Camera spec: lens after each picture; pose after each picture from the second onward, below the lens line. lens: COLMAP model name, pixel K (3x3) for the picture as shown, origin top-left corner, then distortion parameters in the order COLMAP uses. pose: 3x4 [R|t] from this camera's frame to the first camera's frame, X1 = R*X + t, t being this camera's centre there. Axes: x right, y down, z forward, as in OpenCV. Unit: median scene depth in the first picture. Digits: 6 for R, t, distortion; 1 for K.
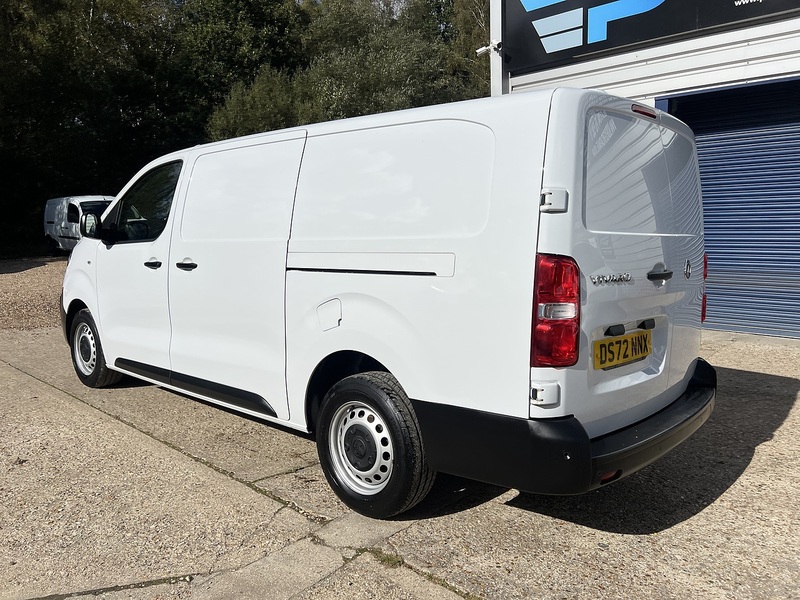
lens RADIAL K [[605.5, 0, 389.0], [0, 605.5, 305.8], [0, 0, 1]] dist [0.051239, -0.058966]
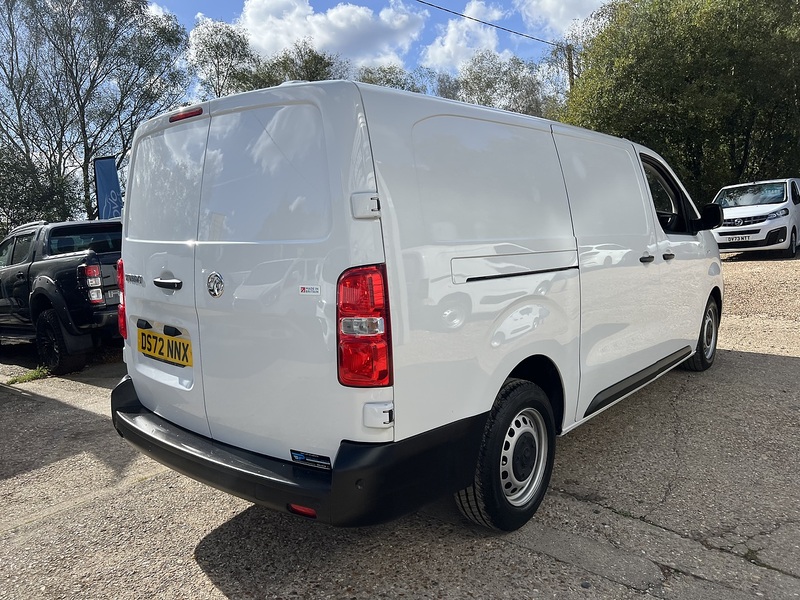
lens RADIAL K [[605.5, 0, 400.3], [0, 605.5, 292.1], [0, 0, 1]] dist [0.051239, -0.058966]
pose [[0.049969, 0.104011, -0.993320, 1.136697], [-0.086804, 0.991251, 0.099428, -0.131677], [0.994971, 0.081255, 0.058561, 1.037375]]
